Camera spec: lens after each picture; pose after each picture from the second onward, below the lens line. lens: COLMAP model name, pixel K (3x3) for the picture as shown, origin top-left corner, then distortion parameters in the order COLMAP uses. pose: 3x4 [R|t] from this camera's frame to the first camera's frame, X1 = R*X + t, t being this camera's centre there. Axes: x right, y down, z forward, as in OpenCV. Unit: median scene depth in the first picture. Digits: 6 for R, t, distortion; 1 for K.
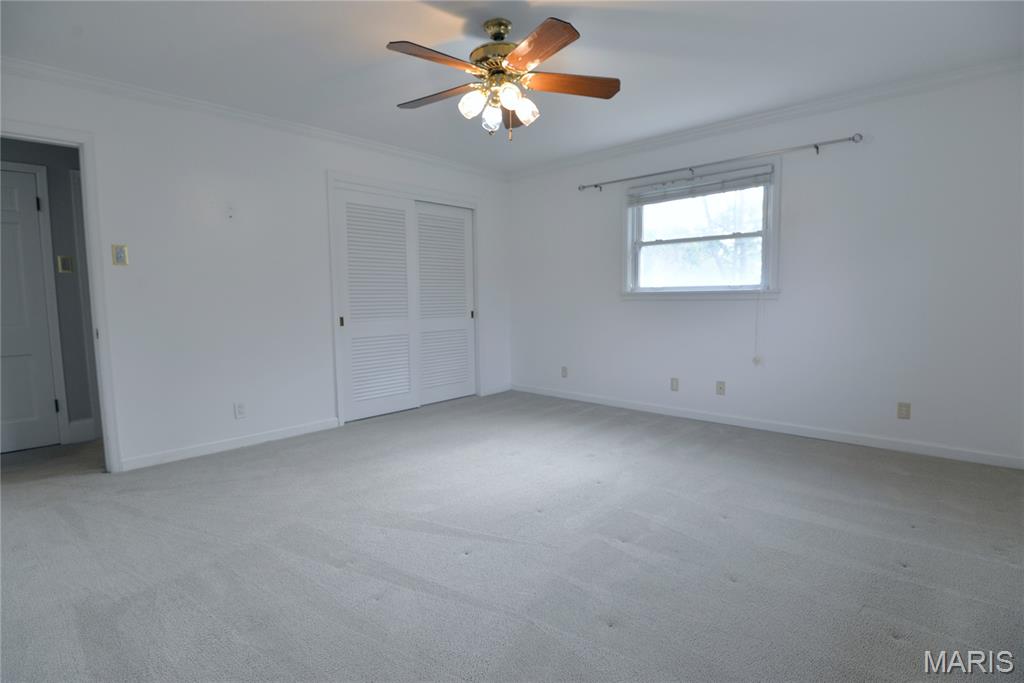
lens RADIAL K [[493.7, 0, 510.4], [0, 493.7, 322.4], [0, 0, 1]] dist [-0.002330, -0.000272]
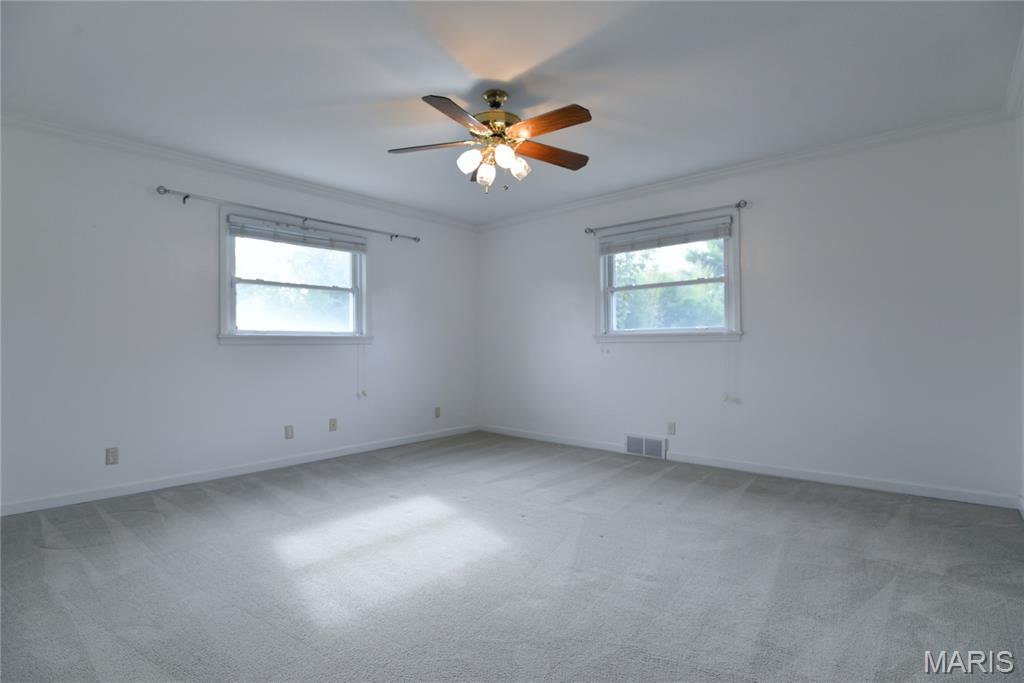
lens RADIAL K [[472.8, 0, 512.0], [0, 472.8, 341.5], [0, 0, 1]] dist [0.002786, 0.000243]
pose [[0.031681, 0.008915, 0.999458, -0.598578], [0.047206, 0.998831, -0.010406, -0.022066], [-0.998383, 0.047510, 0.031223, 0.538190]]
